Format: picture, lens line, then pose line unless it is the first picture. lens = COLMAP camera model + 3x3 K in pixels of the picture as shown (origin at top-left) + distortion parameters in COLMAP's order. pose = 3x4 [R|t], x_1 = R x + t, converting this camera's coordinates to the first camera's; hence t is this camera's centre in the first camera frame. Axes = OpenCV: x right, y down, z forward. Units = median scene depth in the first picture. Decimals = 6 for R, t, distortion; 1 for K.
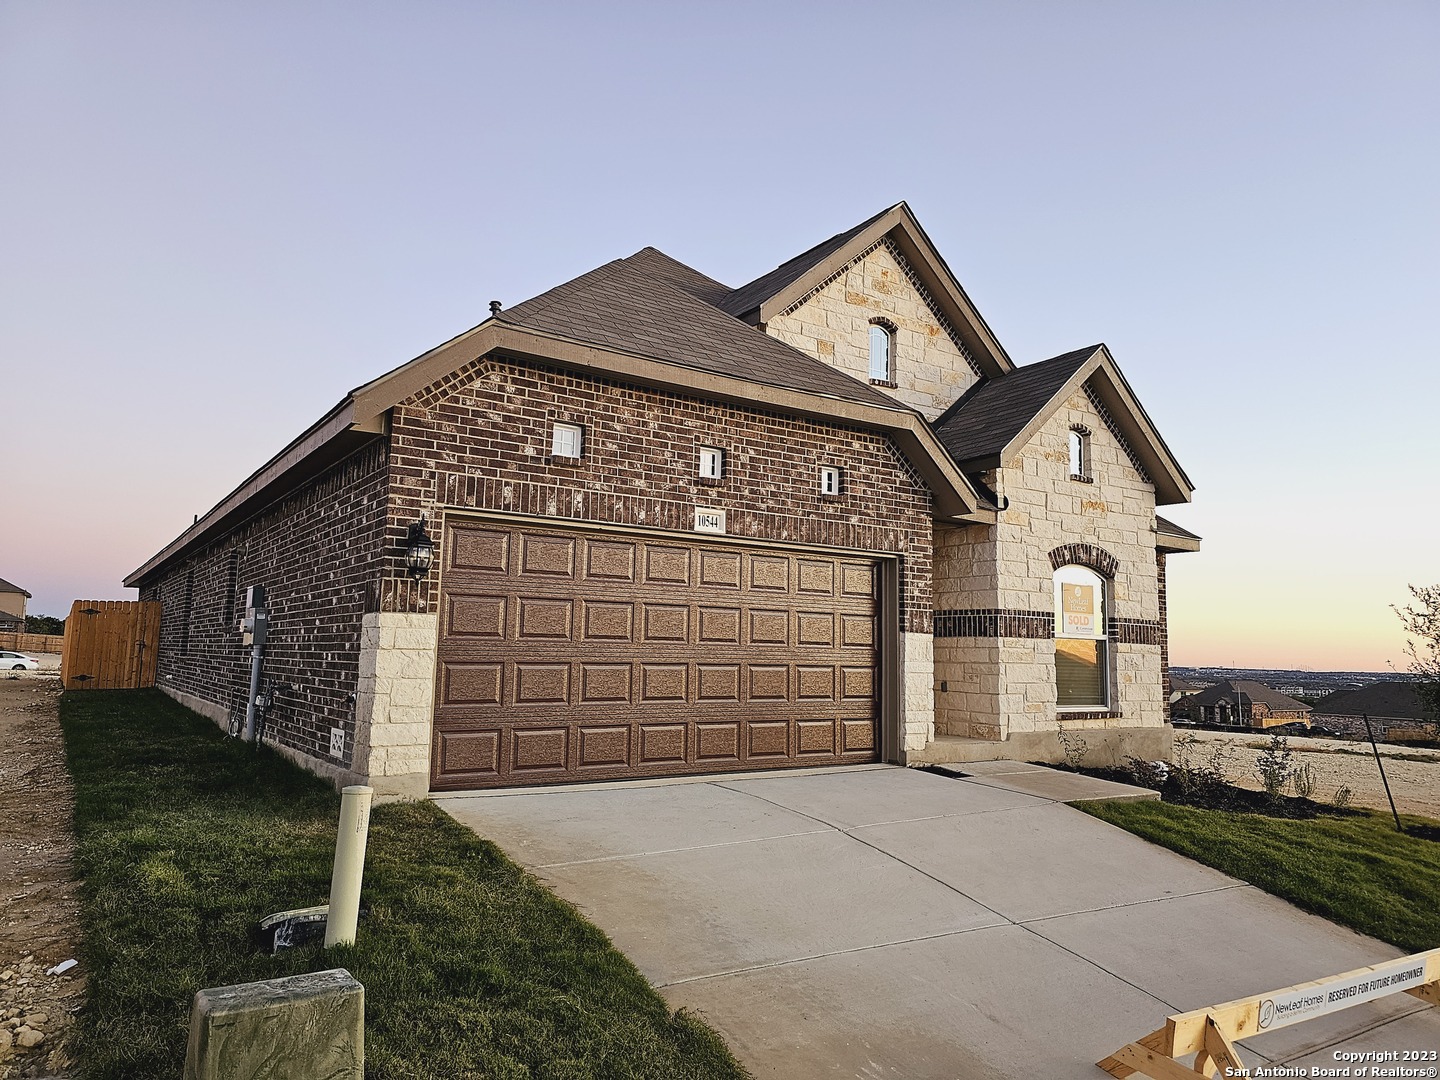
lens RADIAL K [[965.1, 0, 727.5], [0, 965.1, 550.1], [0, 0, 1]] dist [0.057560, -0.022353]
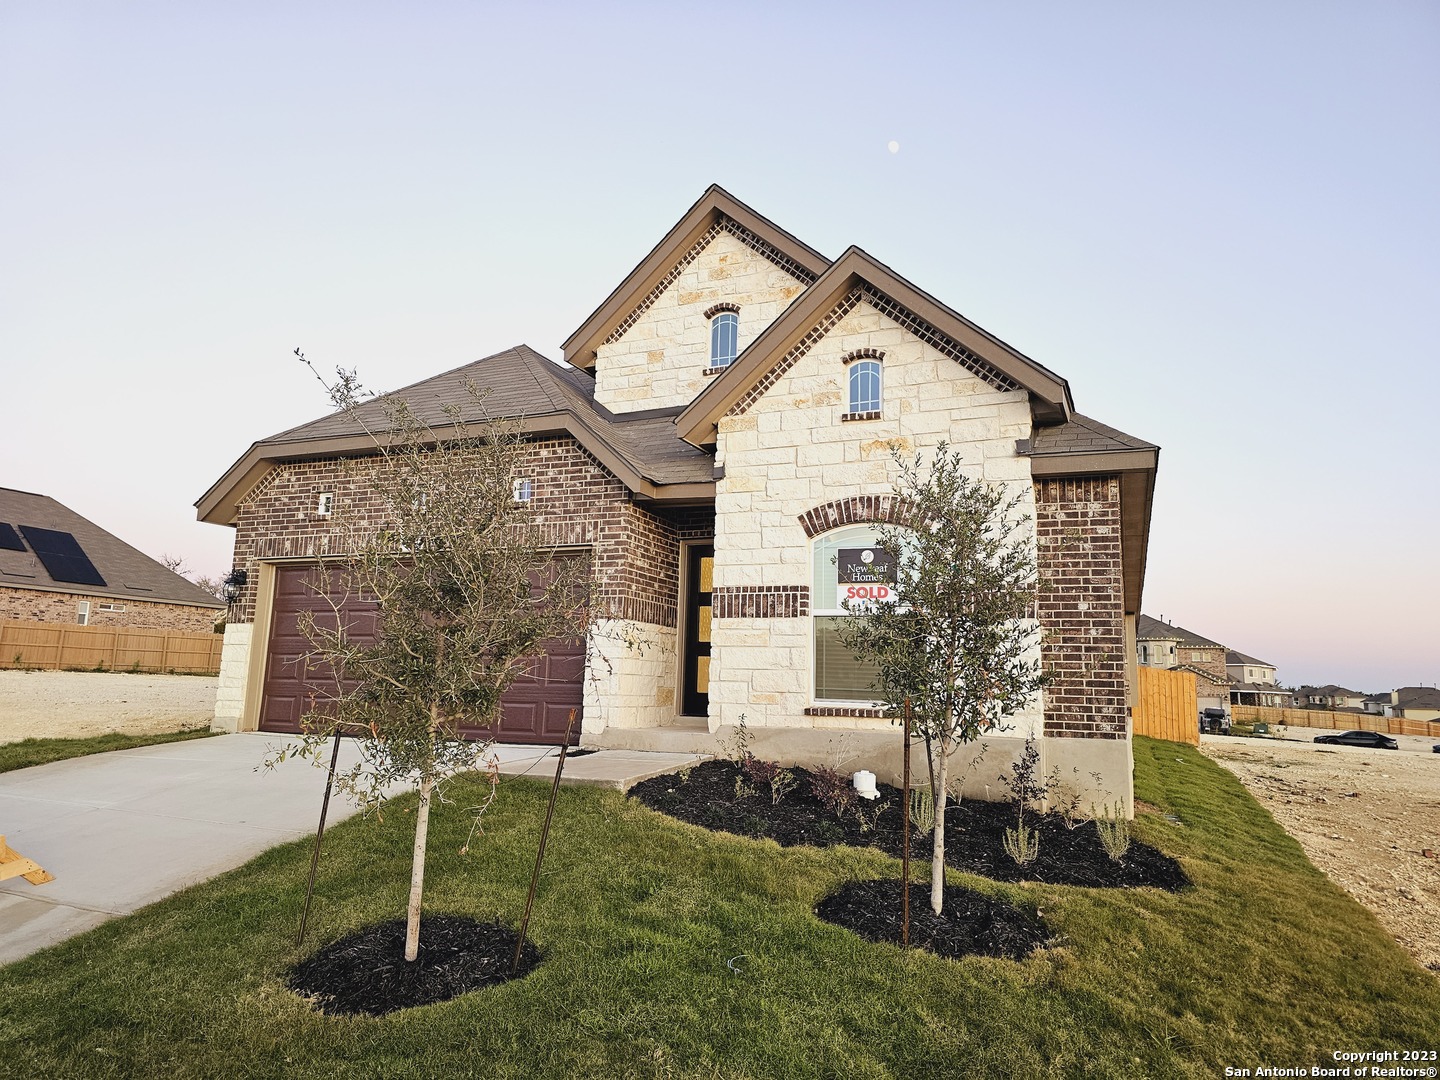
lens RADIAL K [[965.1, 0, 712.6], [0, 965.1, 536.4], [0, 0, 1]] dist [0.057560, -0.022353]
pose [[0.533371, -0.139741, -0.834259, 1.119293], [0.078869, 0.990179, -0.115435, 0.125998], [0.842197, -0.004227, 0.539154, 0.551577]]
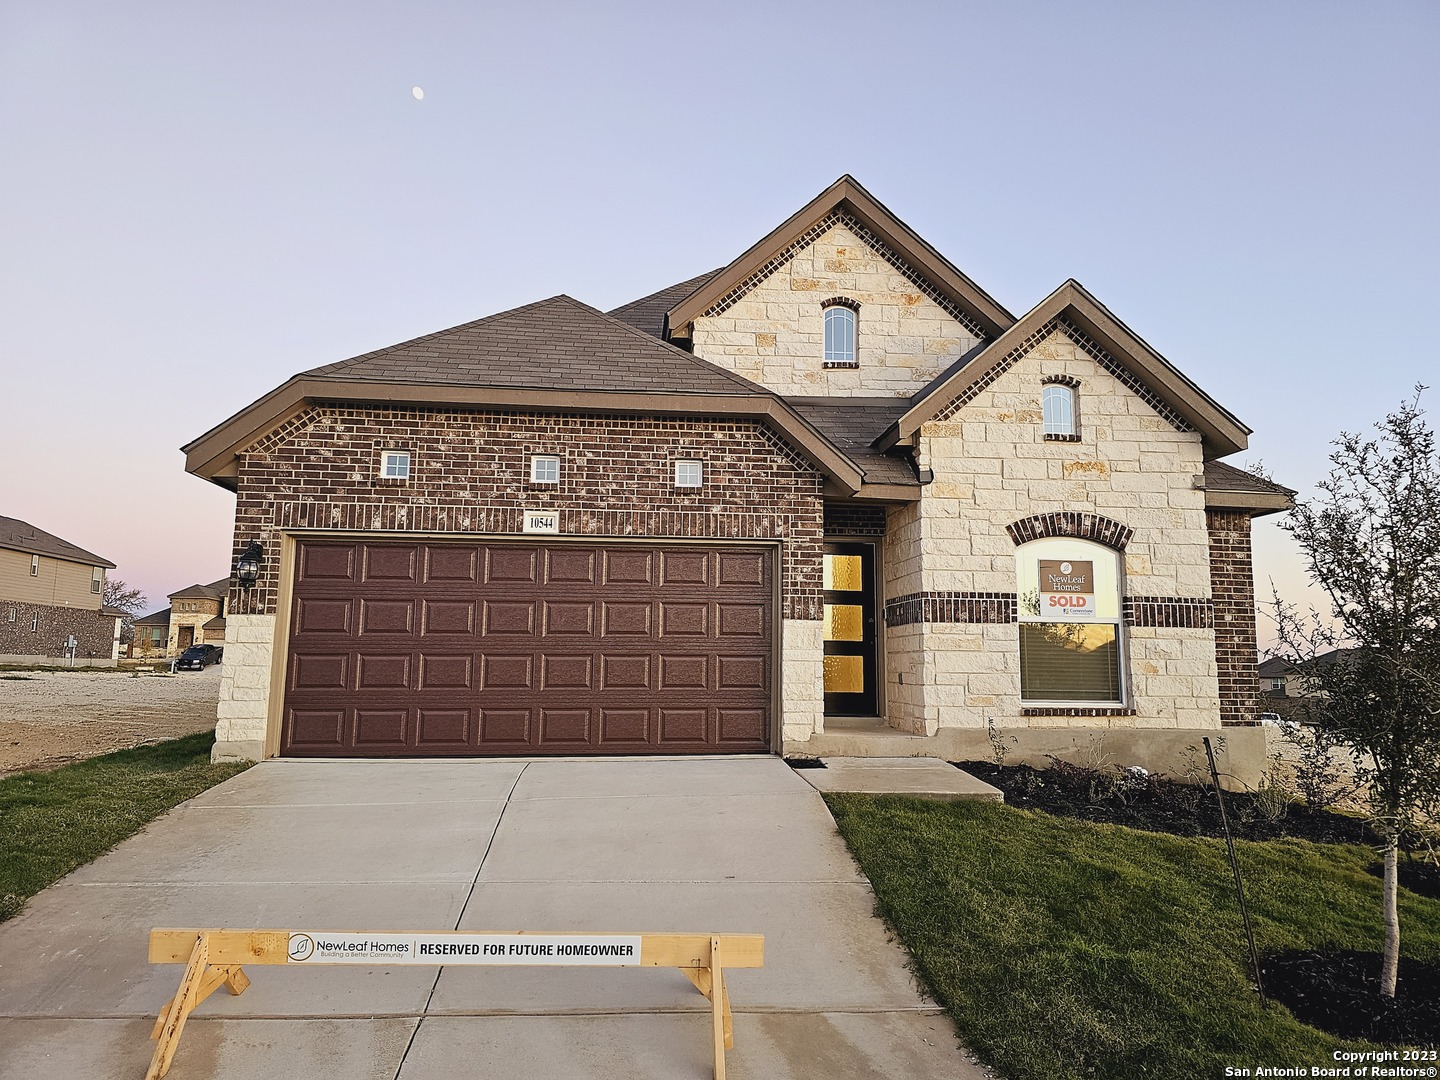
lens RADIAL K [[965.1, 0, 723.8], [0, 965.1, 541.1], [0, 0, 1]] dist [0.057560, -0.022353]
pose [[0.880788, -0.074403, -0.467628, 0.585650], [0.061067, 0.997179, -0.043638, 0.044540], [0.469556, 0.009879, 0.882848, 0.113543]]
